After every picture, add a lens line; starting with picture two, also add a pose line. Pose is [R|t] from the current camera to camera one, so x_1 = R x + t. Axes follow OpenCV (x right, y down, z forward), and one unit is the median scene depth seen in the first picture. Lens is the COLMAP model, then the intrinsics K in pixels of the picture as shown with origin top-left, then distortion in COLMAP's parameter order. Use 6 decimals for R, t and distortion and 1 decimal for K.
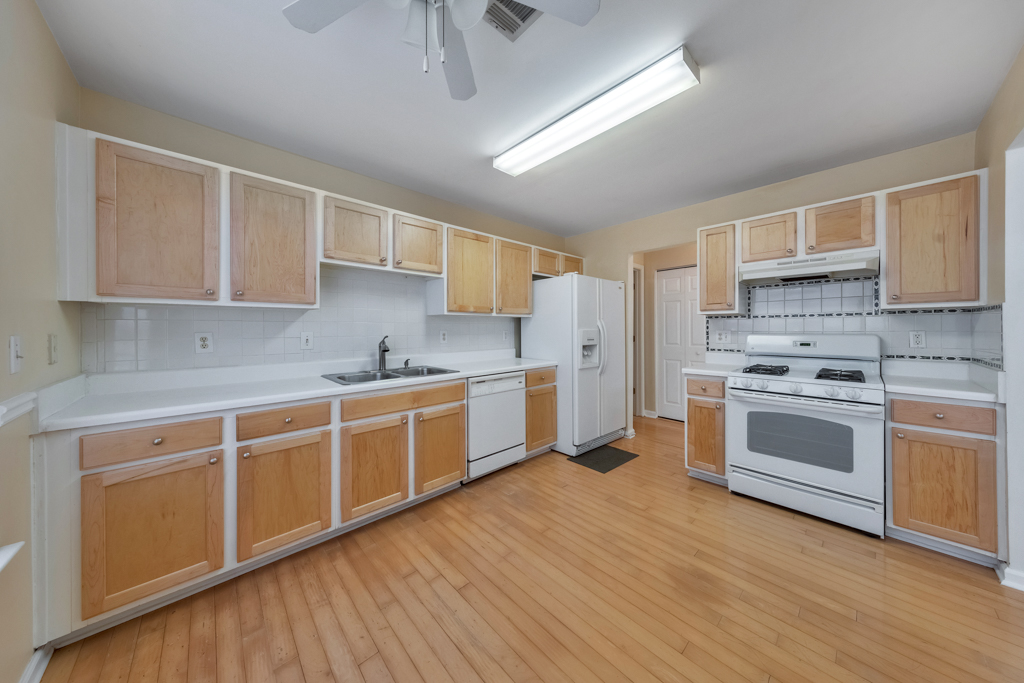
lens RADIAL K [[323.2, 0, 515.2], [0, 323.2, 331.7], [0, 0, 1]] dist [0.005484, -0.000103]
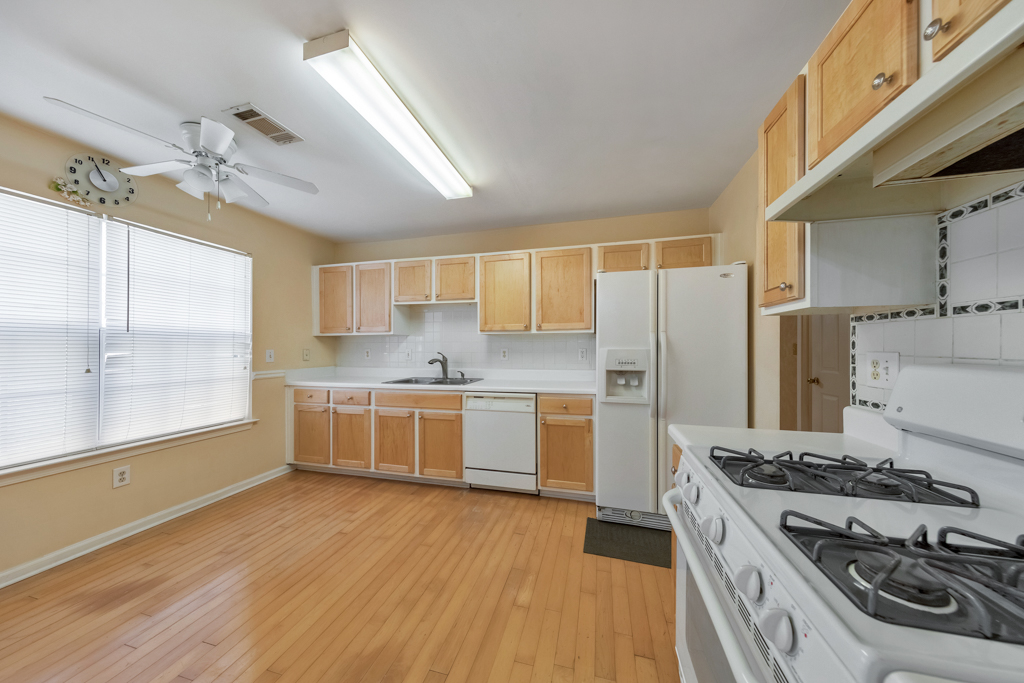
lens RADIAL K [[325.3, 0, 514.4], [0, 325.3, 345.3], [0, 0, 1]] dist [0.008128, 0.000006]
pose [[0.532375, -0.001840, -0.846507, 0.911303], [-0.005345, 0.999970, -0.005535, -0.009835], [0.846492, 0.007471, 0.532349, 0.558775]]
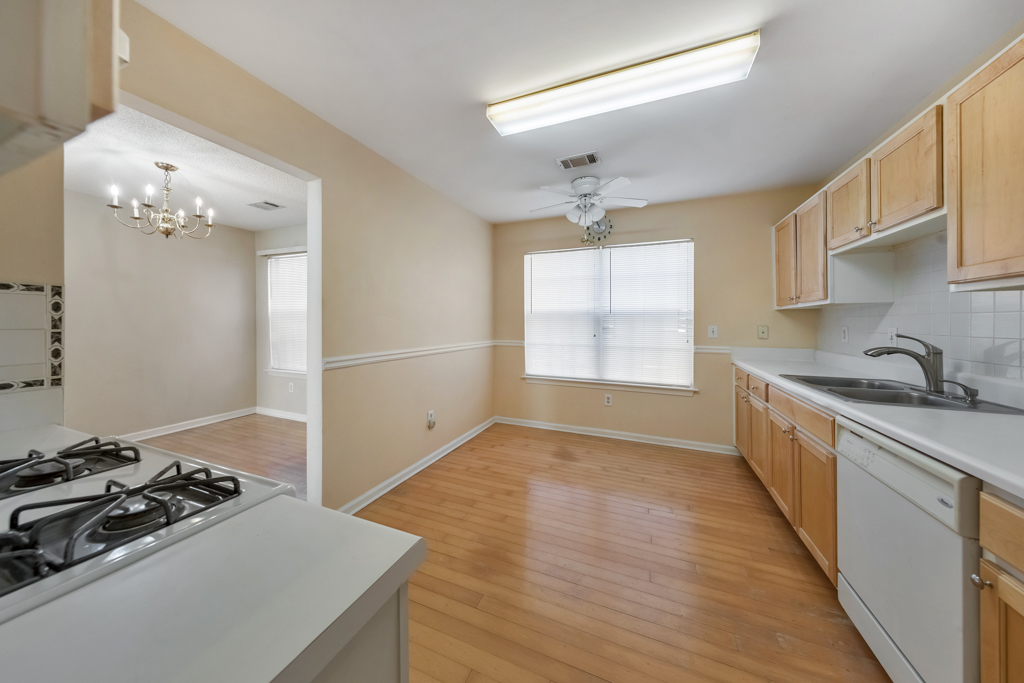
lens RADIAL K [[333.8, 0, 511.1], [0, 333.8, 321.2], [0, 0, 1]] dist [0.008547, -0.000099]
pose [[-0.913726, 0.000207, -0.406331, 0.609370], [-0.002317, 0.999981, 0.005719, -0.017635], [0.406325, 0.006167, -0.913708, 1.321861]]
